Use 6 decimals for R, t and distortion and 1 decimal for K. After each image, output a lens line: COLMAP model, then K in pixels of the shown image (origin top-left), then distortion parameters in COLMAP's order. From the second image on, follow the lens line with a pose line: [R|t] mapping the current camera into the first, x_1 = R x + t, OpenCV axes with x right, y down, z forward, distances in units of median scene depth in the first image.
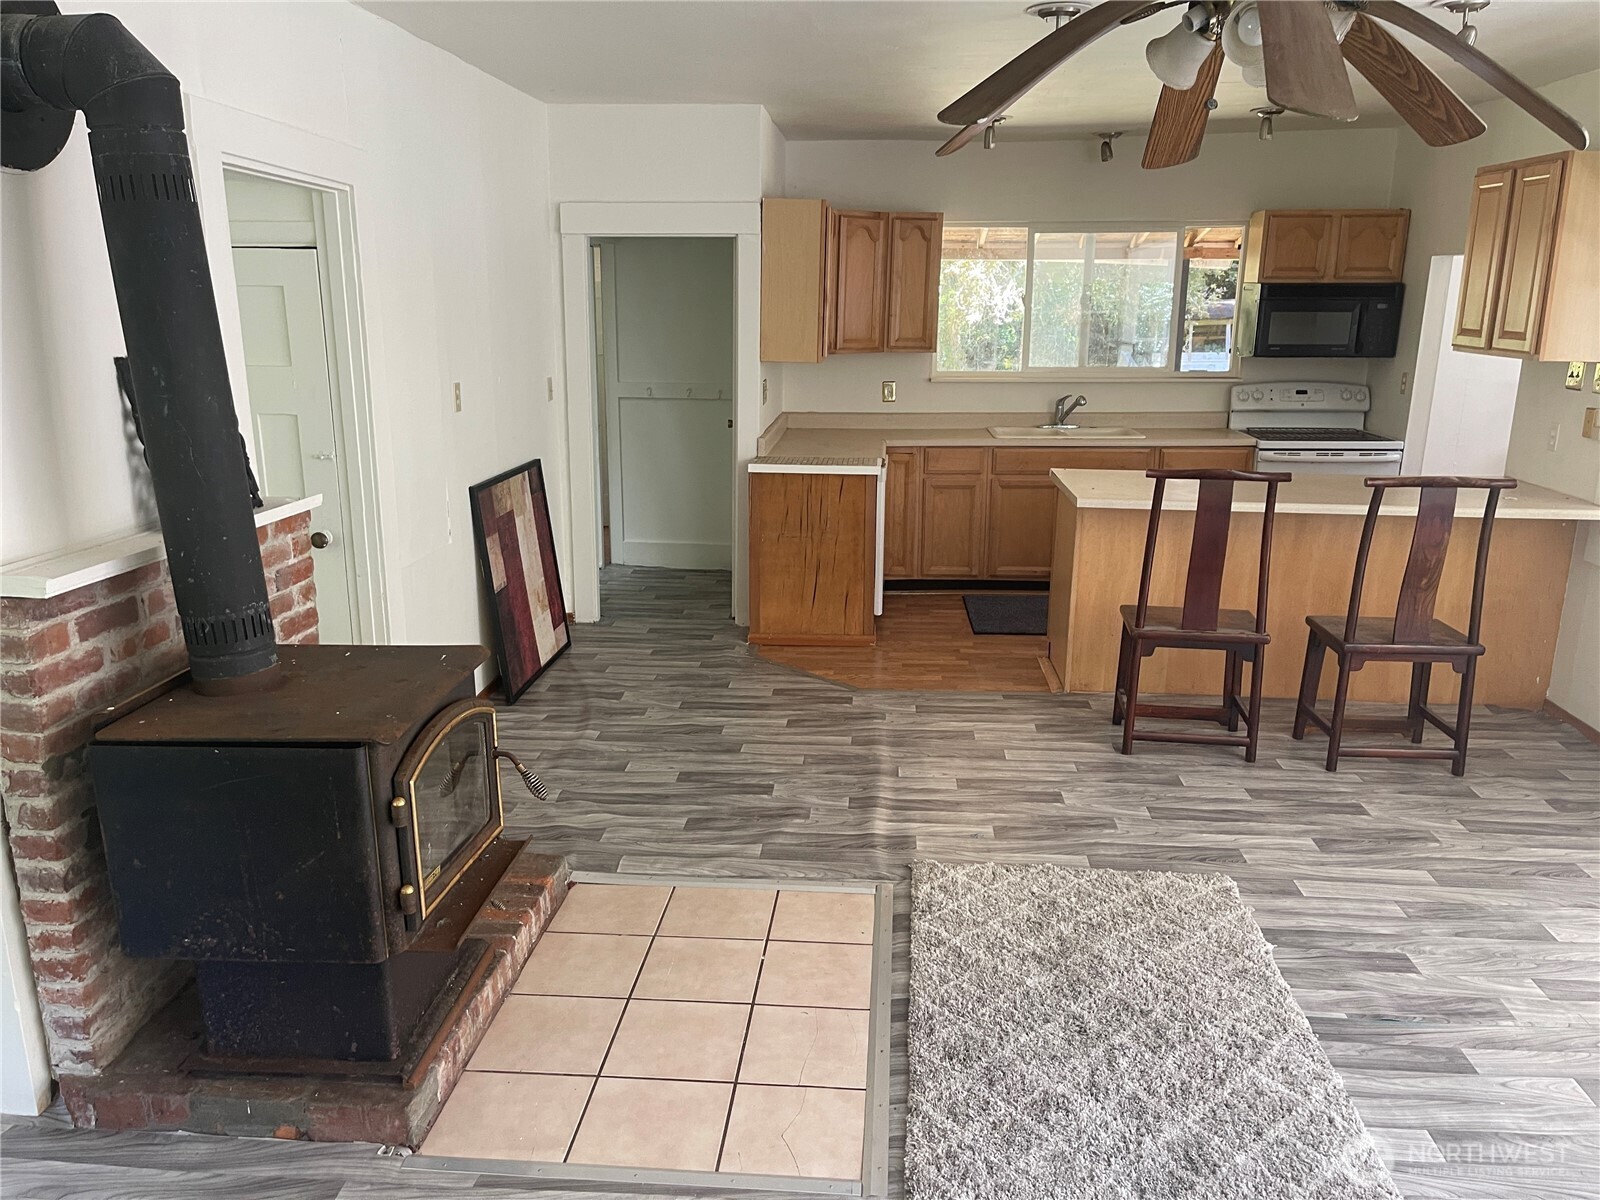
lens RADIAL K [[1197.6, 0, 822.7], [0, 1197.6, 627.5], [0, 0, 1]] dist [0.027749, -0.014780]
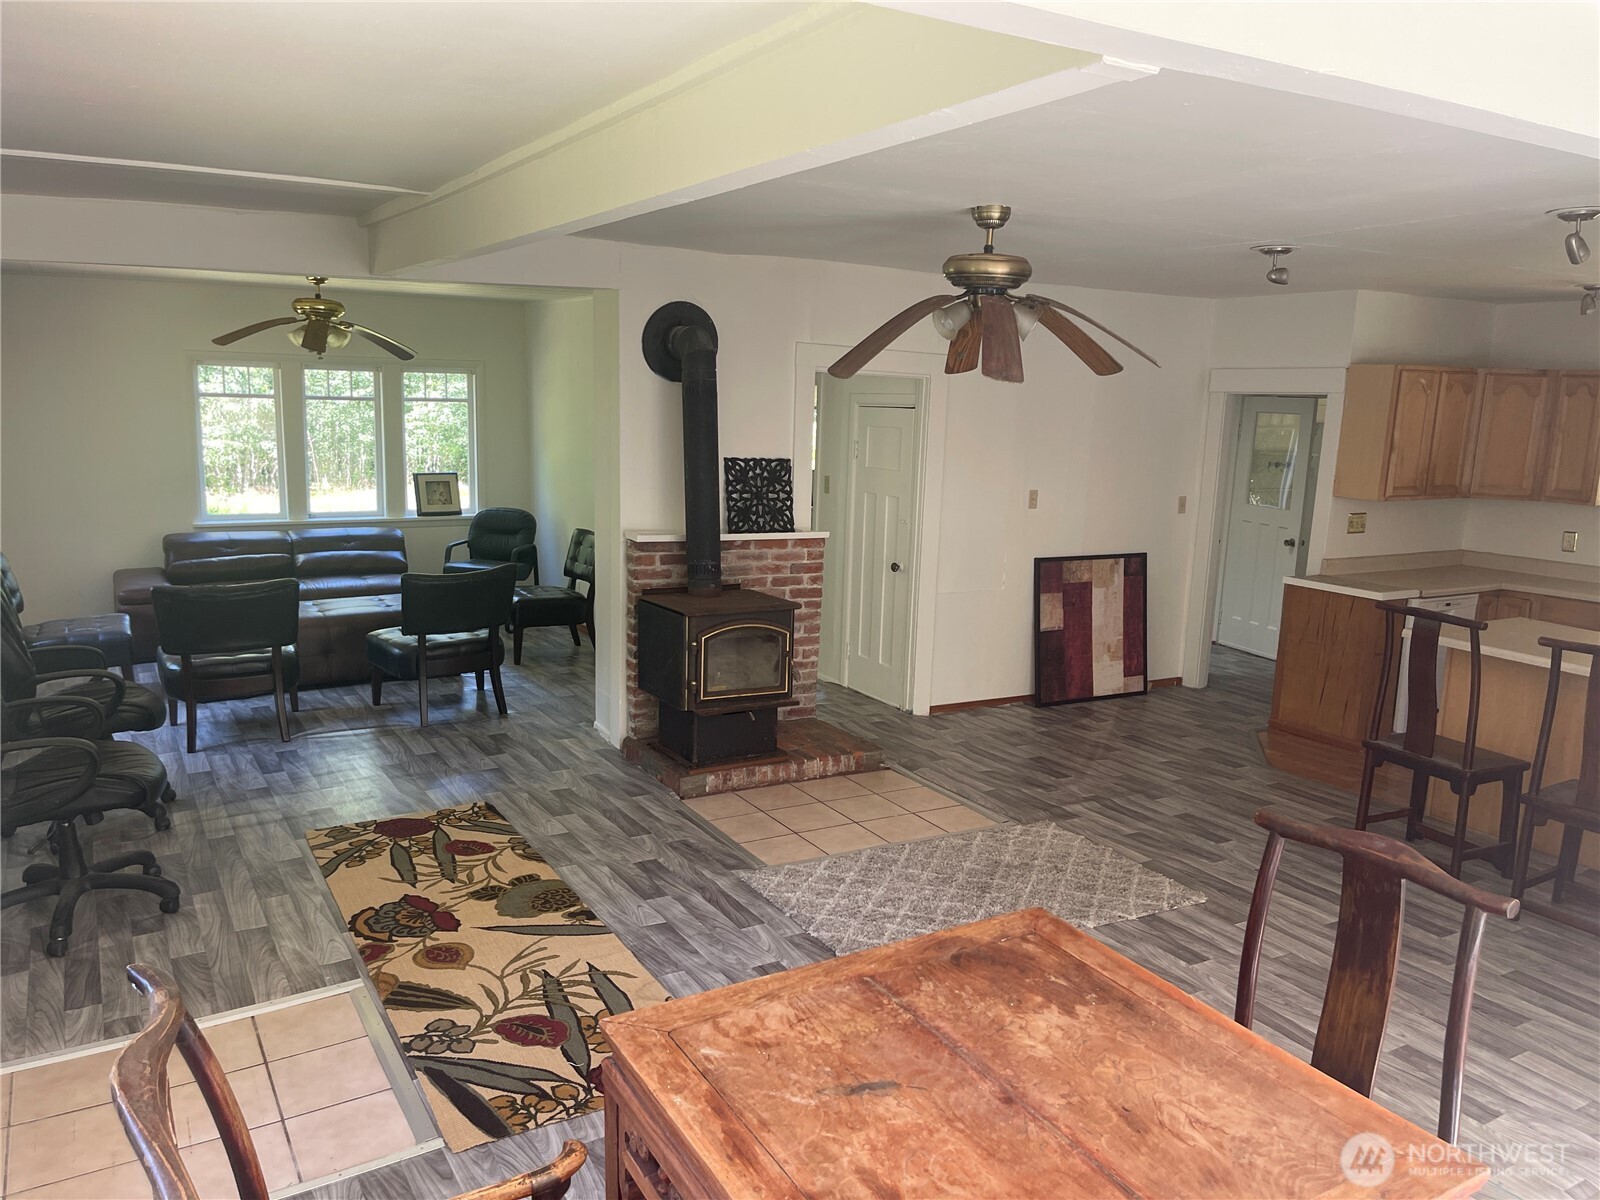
lens RADIAL K [[1197.6, 0, 795.7], [0, 1197.6, 604.1], [0, 0, 1]] dist [0.027749, -0.014780]
pose [[0.563222, 0.152314, -0.812146, 0.751147], [-0.244681, 0.969528, 0.012145, -0.003802], [0.789248, 0.191877, 0.583327, -0.110678]]
